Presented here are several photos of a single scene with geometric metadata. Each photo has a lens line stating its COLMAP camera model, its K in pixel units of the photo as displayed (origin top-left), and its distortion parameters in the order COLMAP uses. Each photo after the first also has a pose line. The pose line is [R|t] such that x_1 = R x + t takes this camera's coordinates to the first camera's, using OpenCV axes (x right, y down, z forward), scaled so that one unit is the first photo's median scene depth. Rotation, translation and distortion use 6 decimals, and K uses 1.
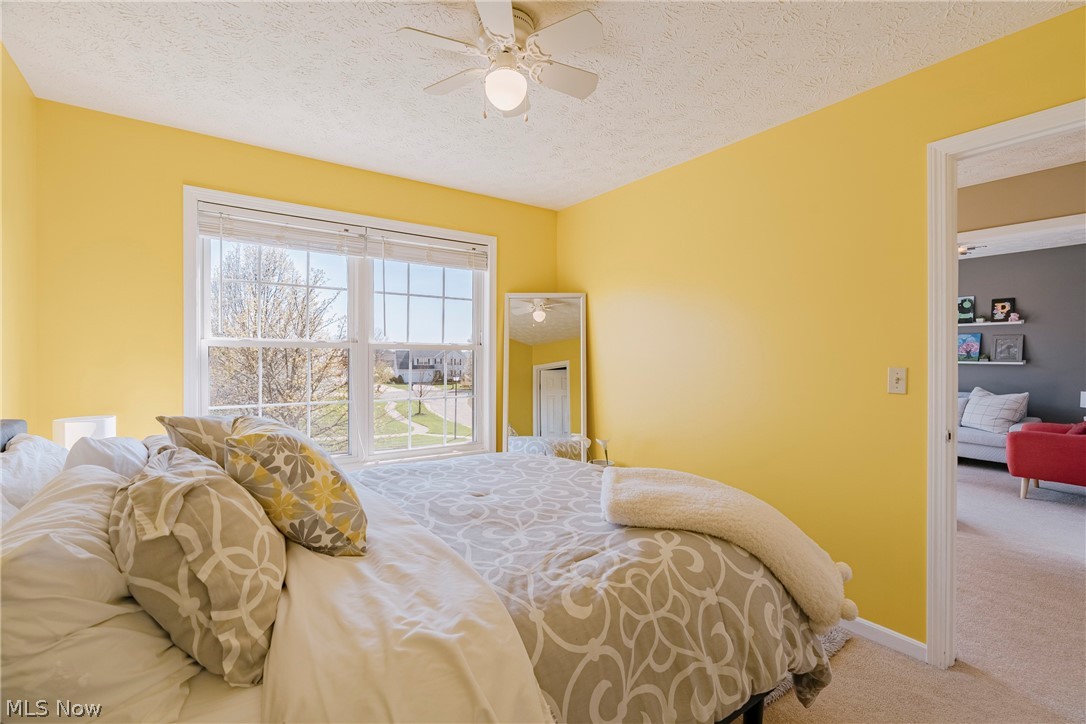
lens RADIAL K [[493.2, 0, 535.4], [0, 493.2, 358.9], [0, 0, 1]] dist [-0.011895, 0.003612]
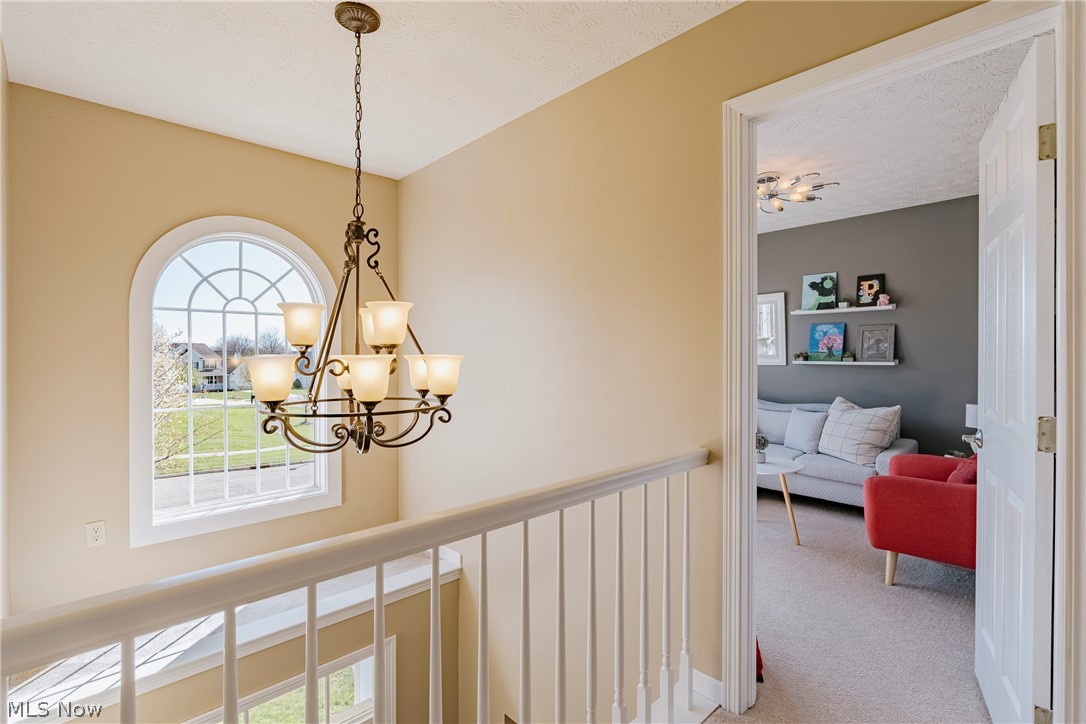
lens RADIAL K [[493.2, 0, 546.1], [0, 493.2, 357.3], [0, 0, 1]] dist [-0.011895, 0.003612]
pose [[0.989047, -0.000725, 0.147596, 0.368409], [0.001780, 0.999974, -0.007015, 0.003671], [-0.147587, 0.007200, 0.989023, 0.347620]]
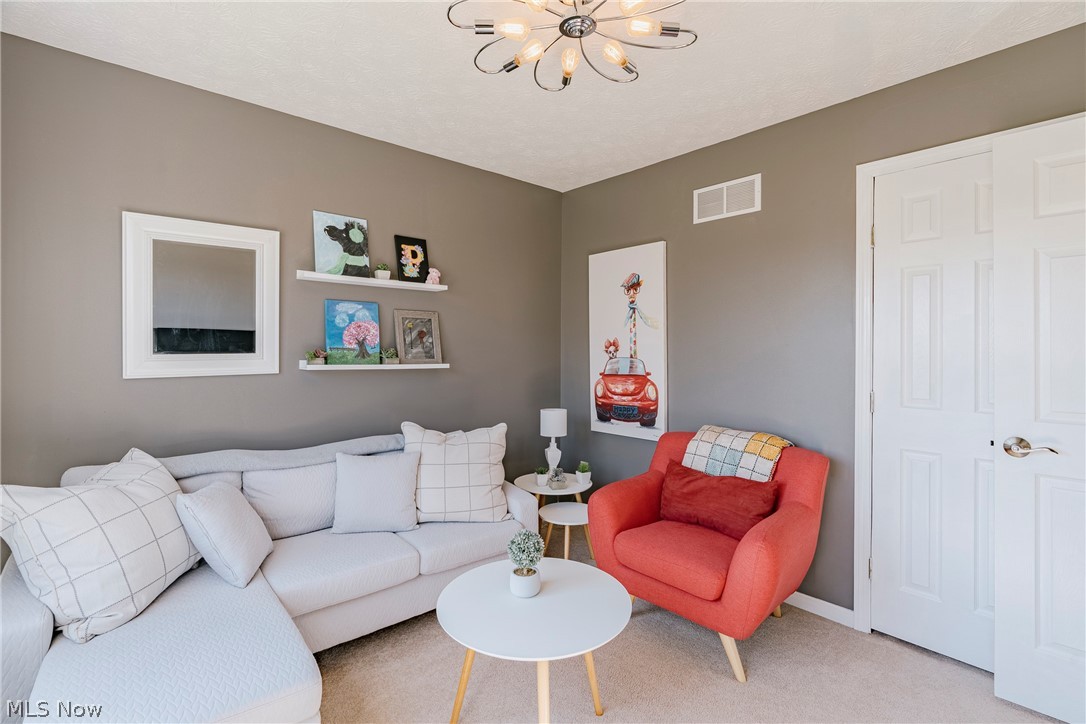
lens RADIAL K [[493.2, 0, 540.4], [0, 493.2, 351.9], [0, 0, 1]] dist [-0.011895, 0.003612]
pose [[-0.100204, -0.000075, 0.994967, 0.439881], [0.005795, 0.999983, 0.000659, -0.005535], [-0.994950, 0.005832, -0.100202, 0.915041]]
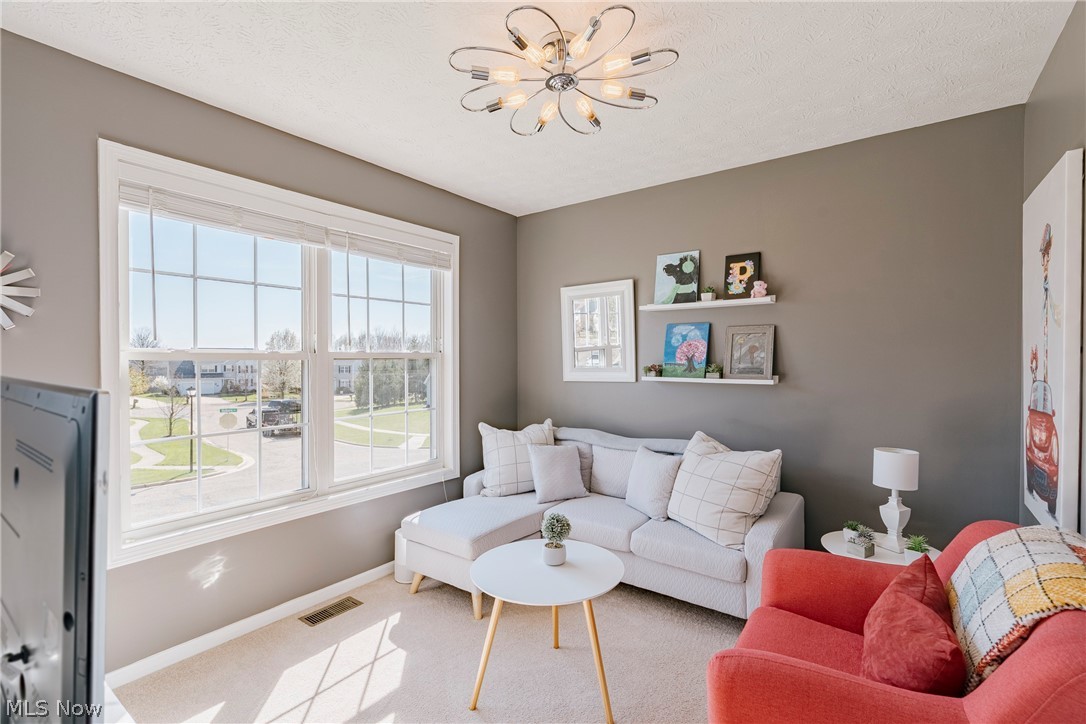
lens RADIAL K [[493.2, 0, 543.2], [0, 493.2, 363.3], [0, 0, 1]] dist [-0.011895, 0.003612]
pose [[0.948315, -0.001373, 0.317327, 0.595953], [0.002200, 0.999995, -0.002247, -0.009223], [-0.317322, 0.002829, 0.948314, 0.580629]]
